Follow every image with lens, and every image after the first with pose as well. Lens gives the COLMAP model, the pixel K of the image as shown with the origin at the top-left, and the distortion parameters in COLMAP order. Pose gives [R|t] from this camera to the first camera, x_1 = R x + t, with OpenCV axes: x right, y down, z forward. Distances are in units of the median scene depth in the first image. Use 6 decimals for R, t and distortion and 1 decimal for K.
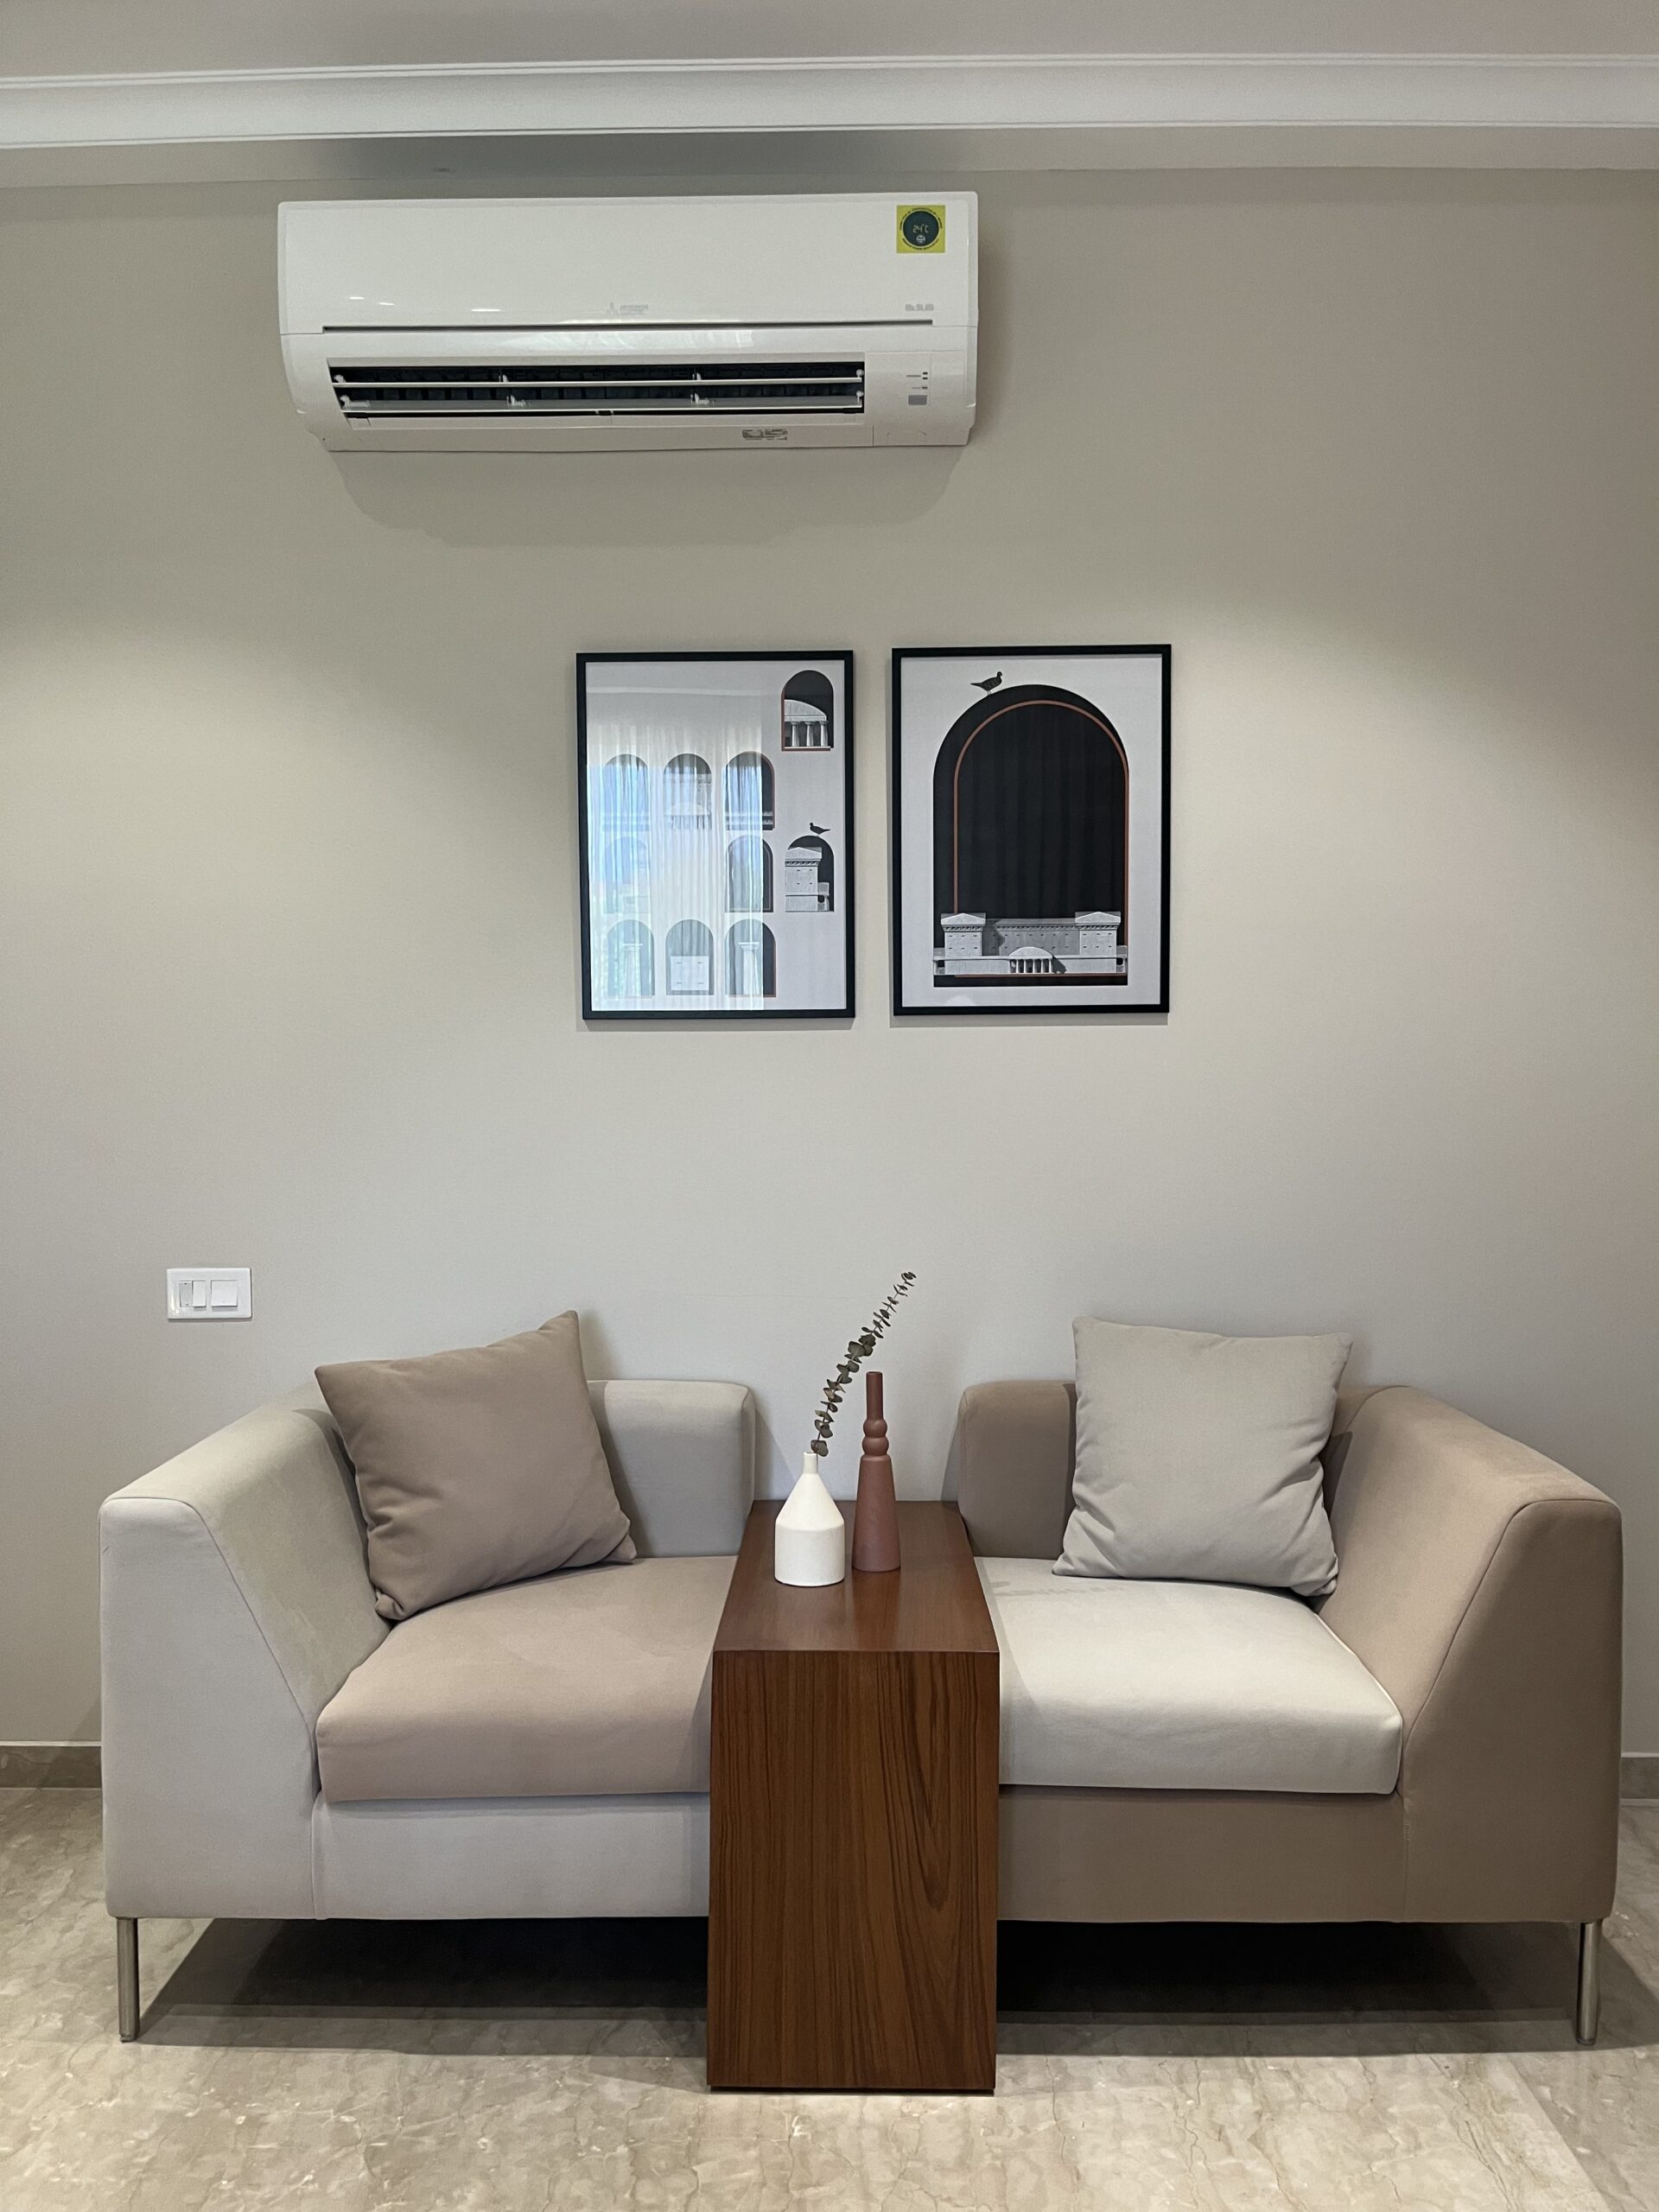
lens RADIAL K [[1687.9, 0, 829.5], [0, 1687.9, 1106.0], [0, 0, 1]] dist [0.069612, -0.100468]
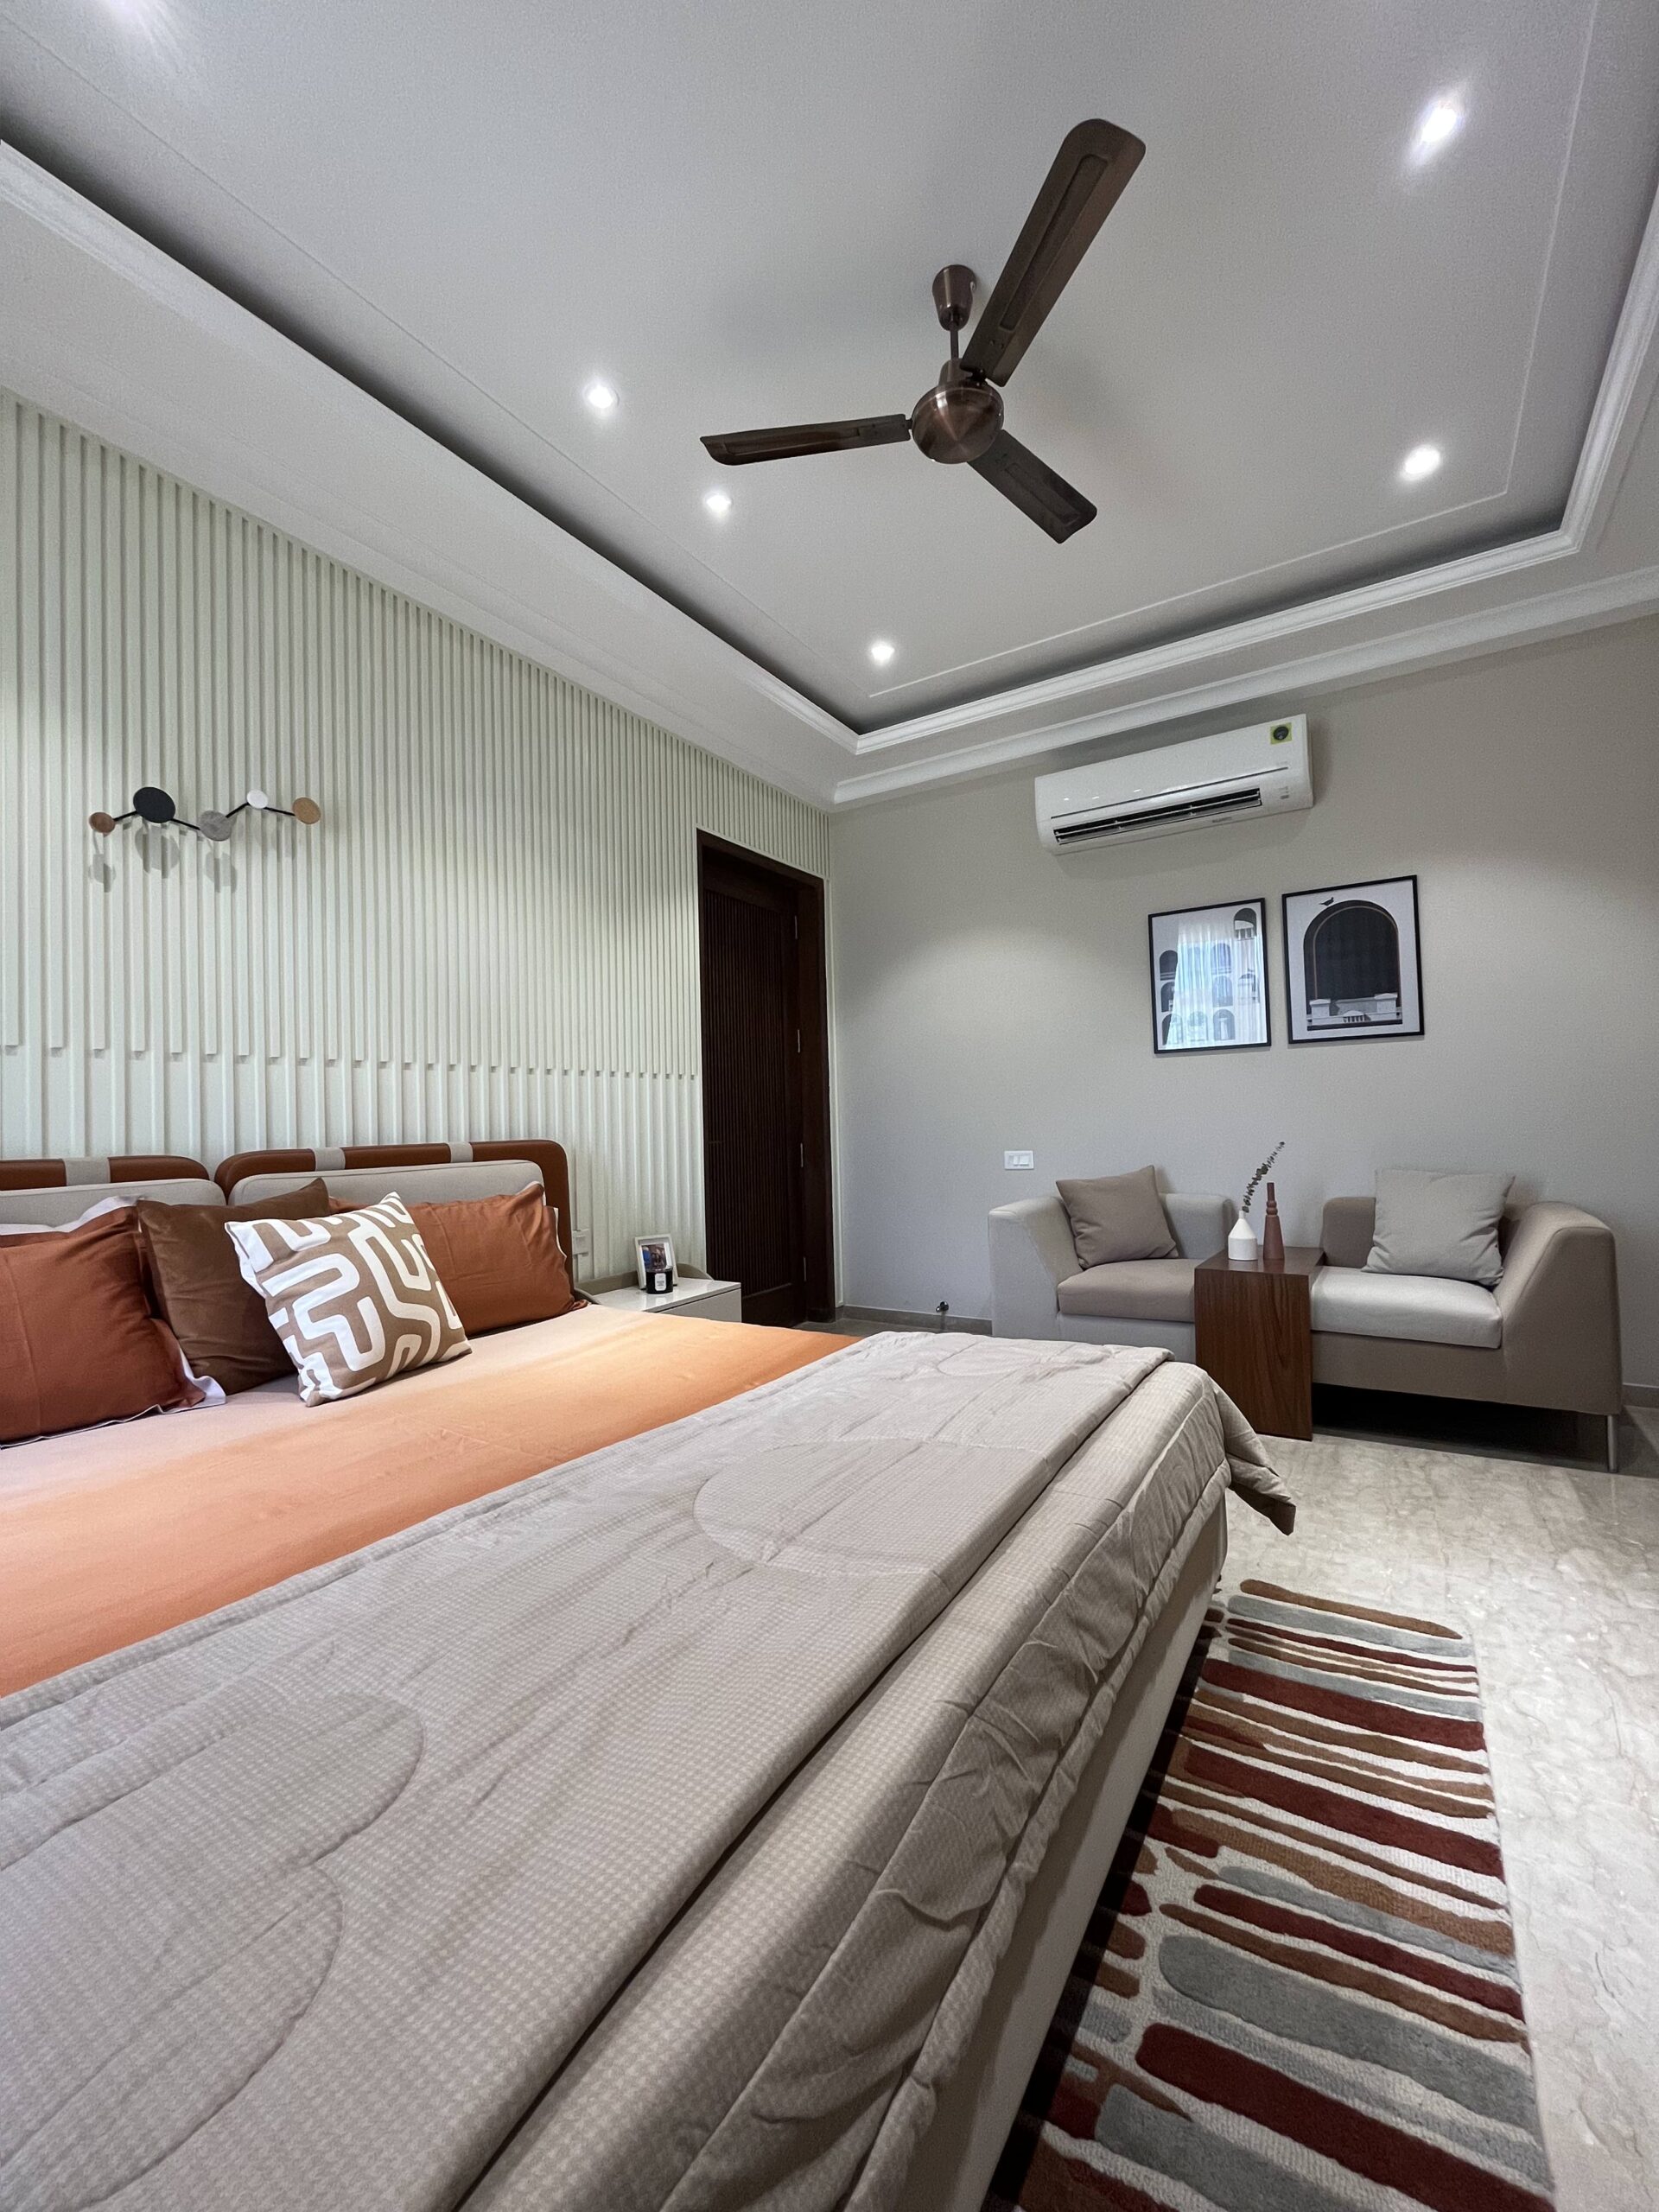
lens RADIAL K [[894.8, 0, 829.5], [0, 894.8, 1106.0], [0, 0, 1]] dist [0.003054, 0.000092]
pose [[0.850335, -0.028456, -0.525471, 0.162393], [0.014505, 0.999425, -0.030650, 0.069684], [0.526041, 0.018441, 0.850259, -0.463969]]
